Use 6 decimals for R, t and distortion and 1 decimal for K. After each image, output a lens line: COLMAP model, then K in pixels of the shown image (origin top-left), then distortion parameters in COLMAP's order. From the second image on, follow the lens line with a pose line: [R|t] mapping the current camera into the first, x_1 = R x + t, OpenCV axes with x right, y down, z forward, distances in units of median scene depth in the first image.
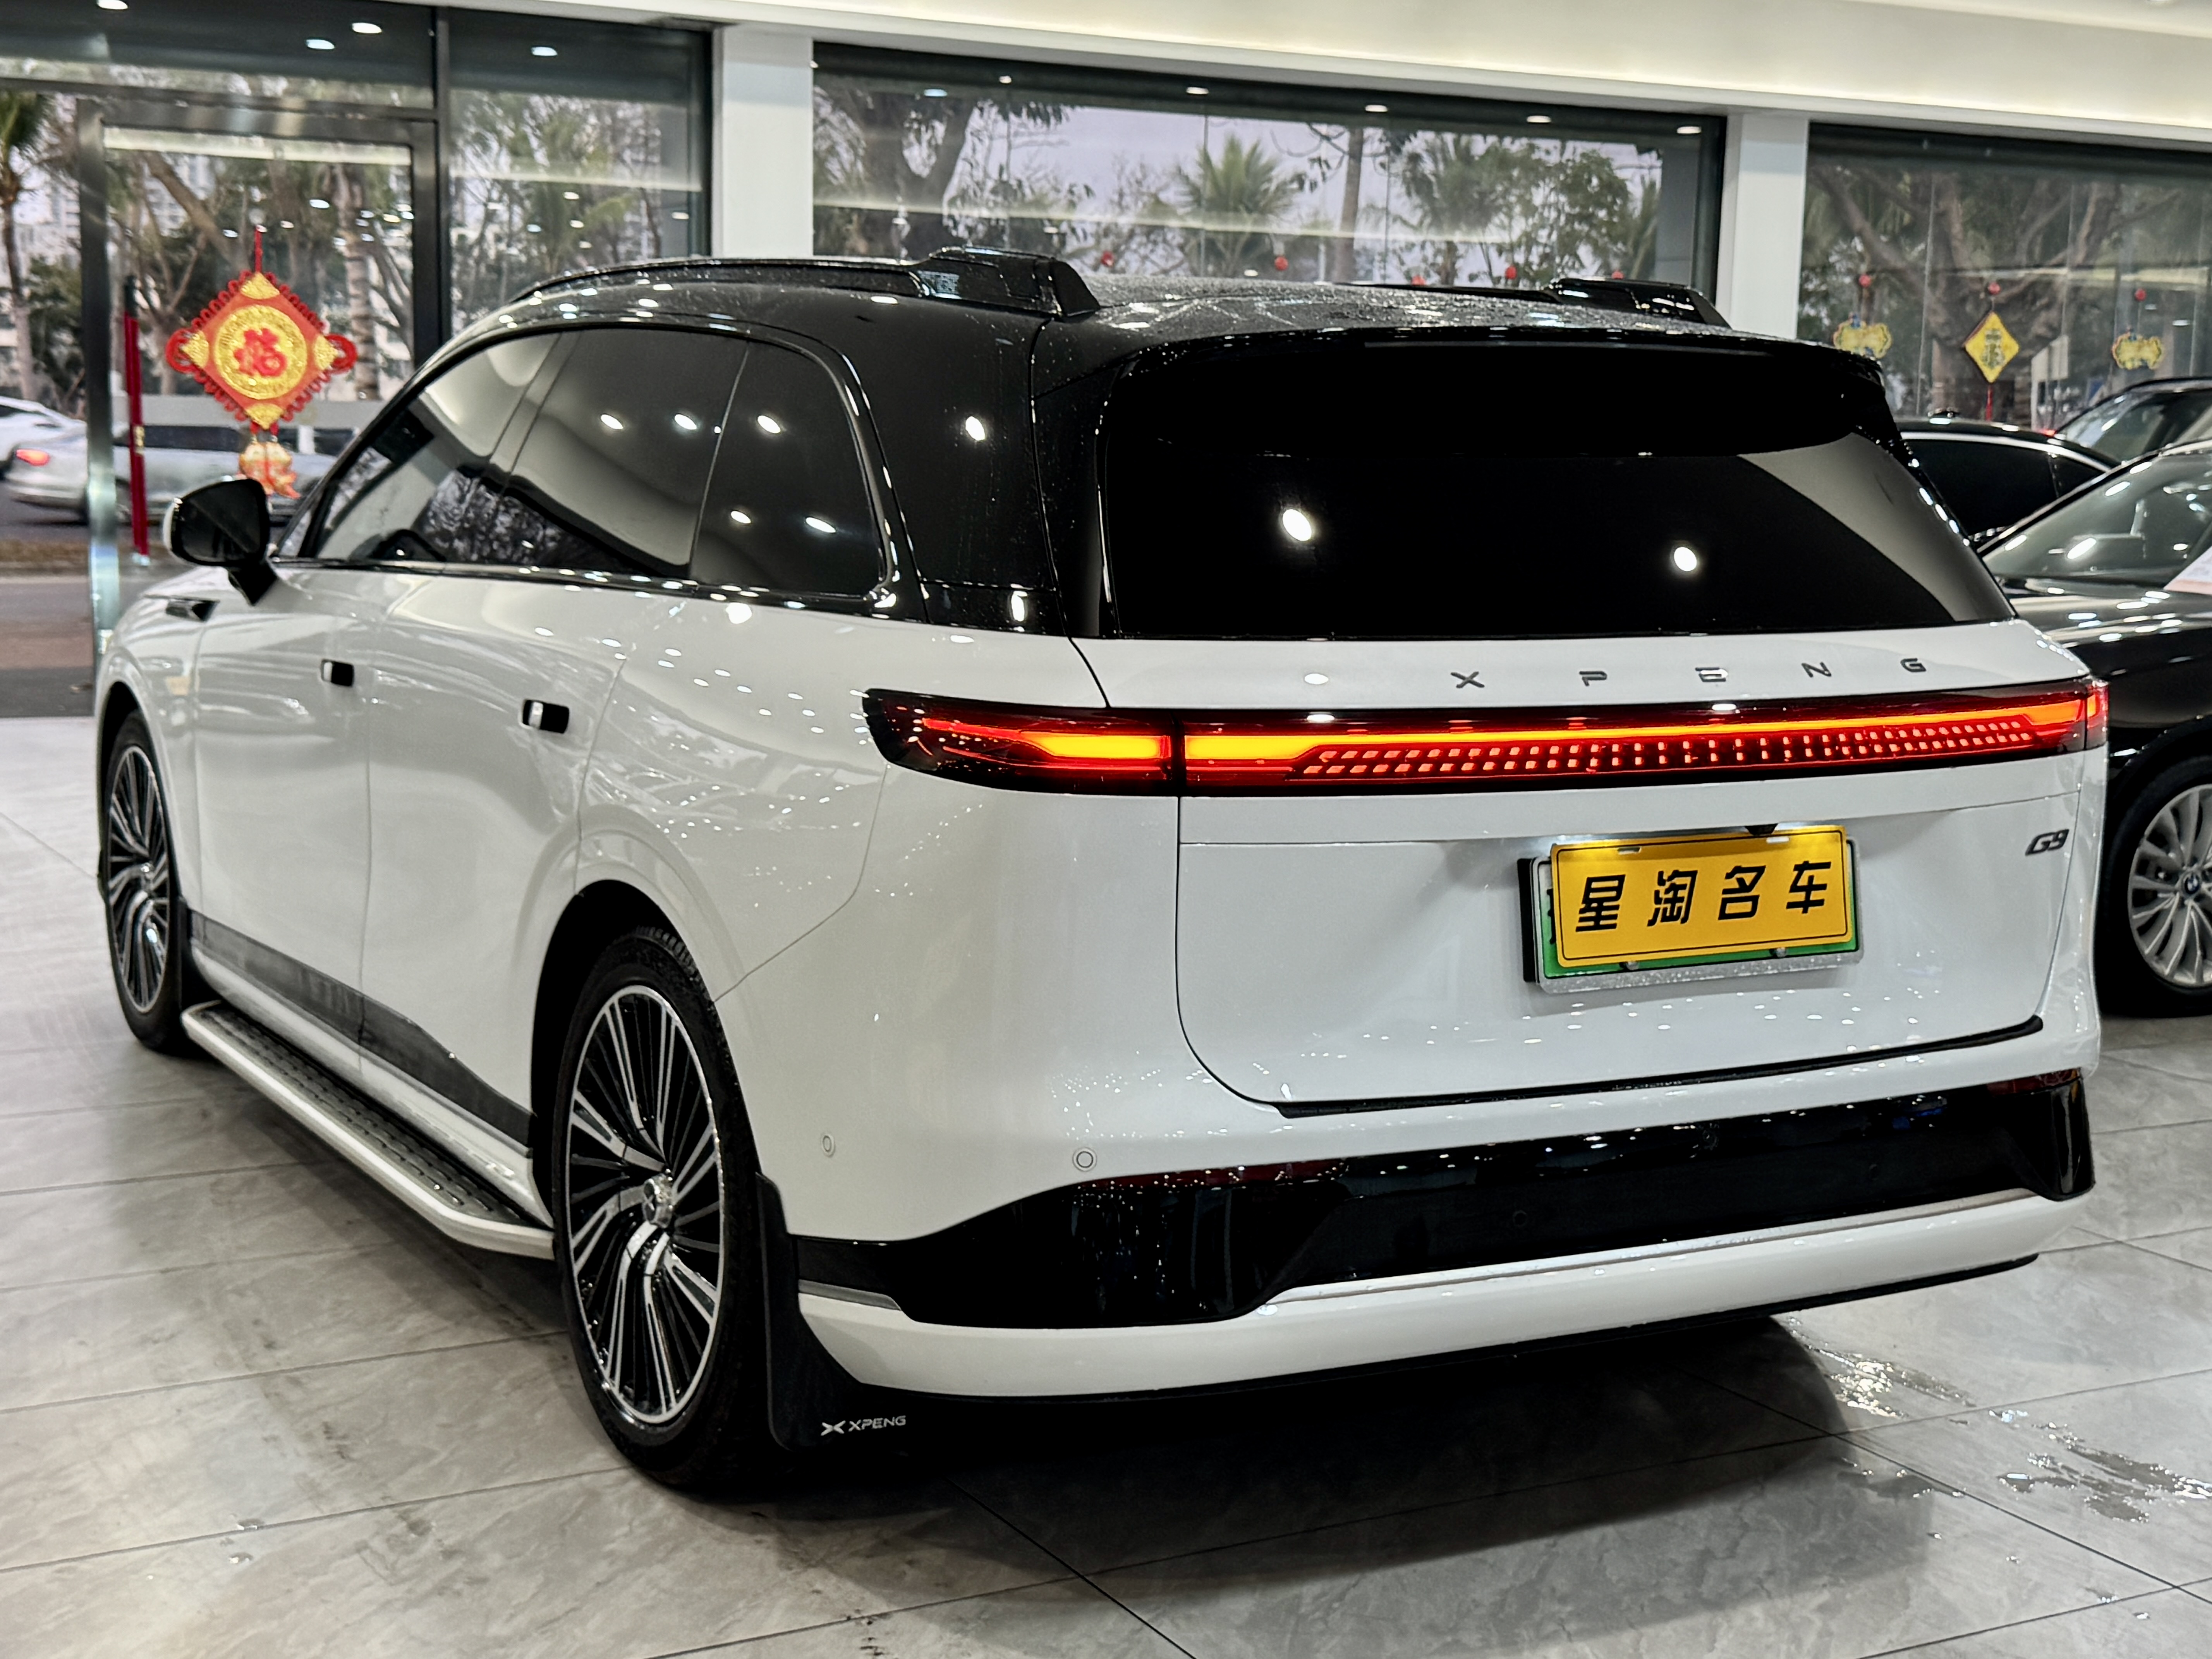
lens RADIAL K [[3053.1, 0, 1099.2], [0, 3053.1, 821.7], [0, 0, 1]] dist [0.131145, 0.000000]
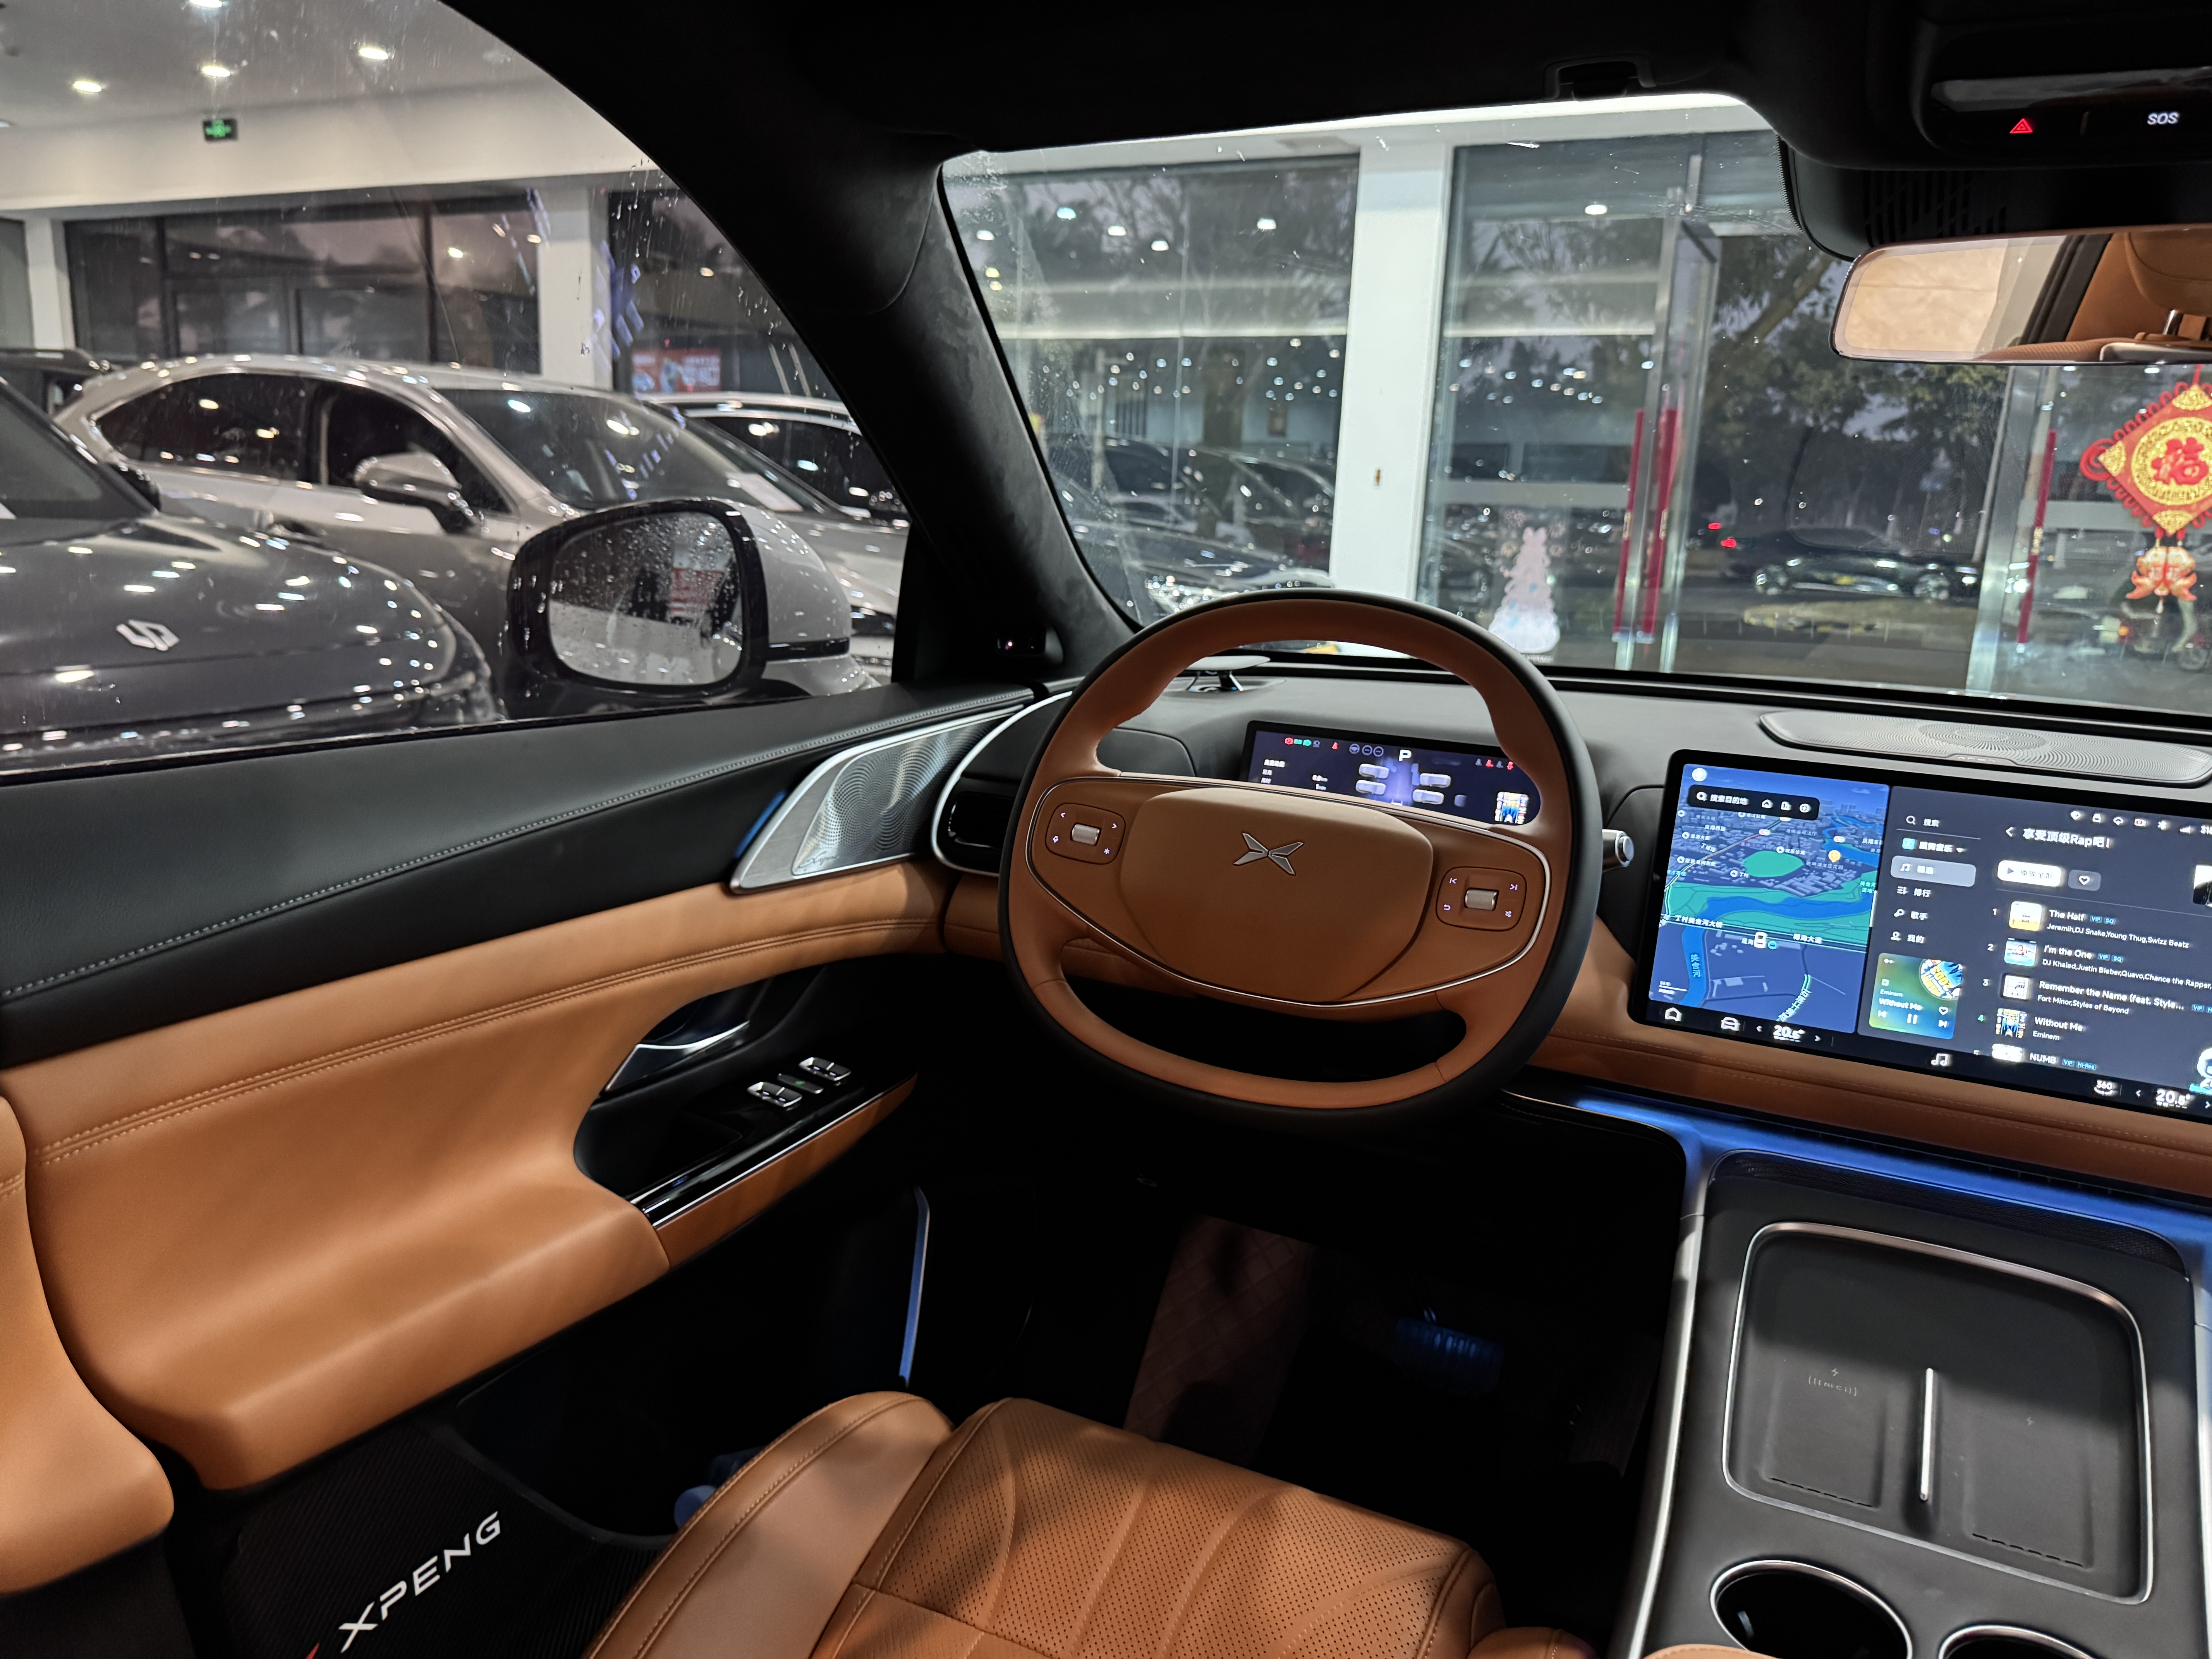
lens RADIAL K [[1577.4, 0, 1123.0], [0, 1577.4, 827.1], [0, 0, 1]] dist [0.047330, -0.077990]
pose [[0.572606, 0.174291, -0.801090, -0.024170], [-0.137749, 0.983703, 0.115560, -0.042344], [0.808175, 0.044179, 0.587283, 0.399176]]
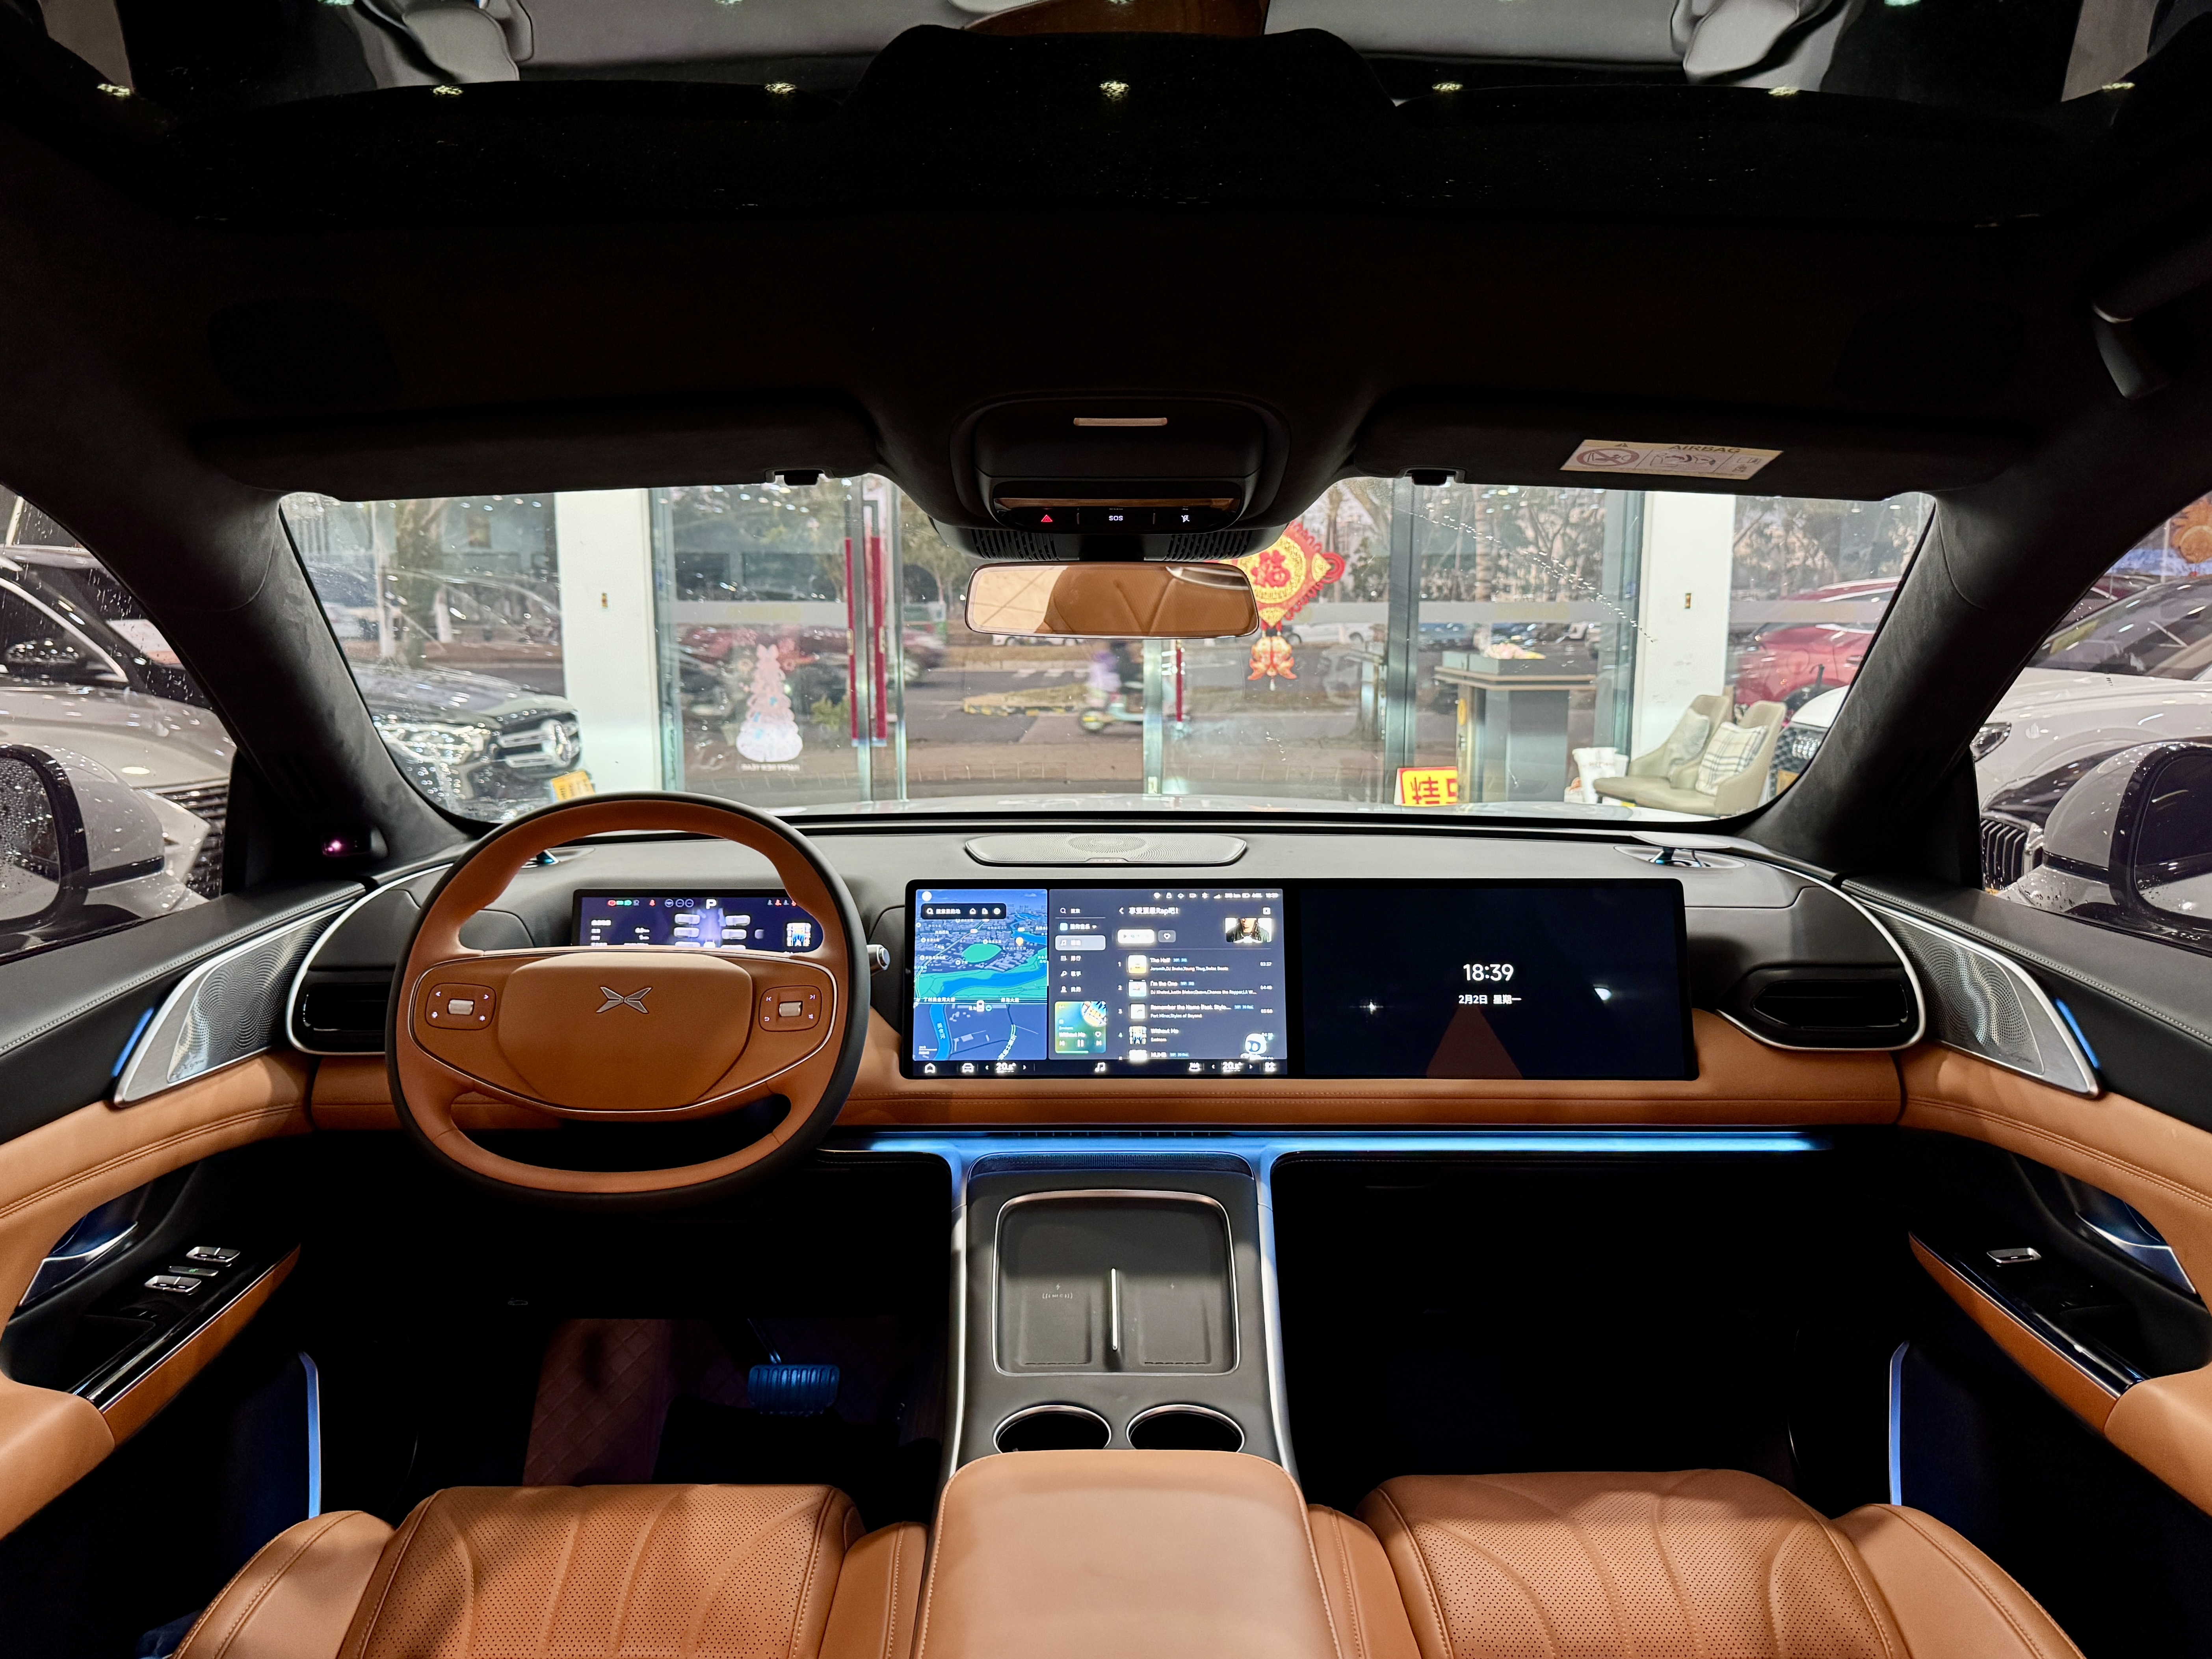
lens RADIAL K [[1577.5, 0, 1102.7], [0, 1577.5, 818.9], [0, 0, 1]] dist [0.047330, -0.077990]
pose [[0.877061, 0.041665, -0.478569, -0.007794], [-0.044153, 0.999006, 0.006056, -0.046367], [0.478346, 0.015819, 0.878029, 0.377197]]
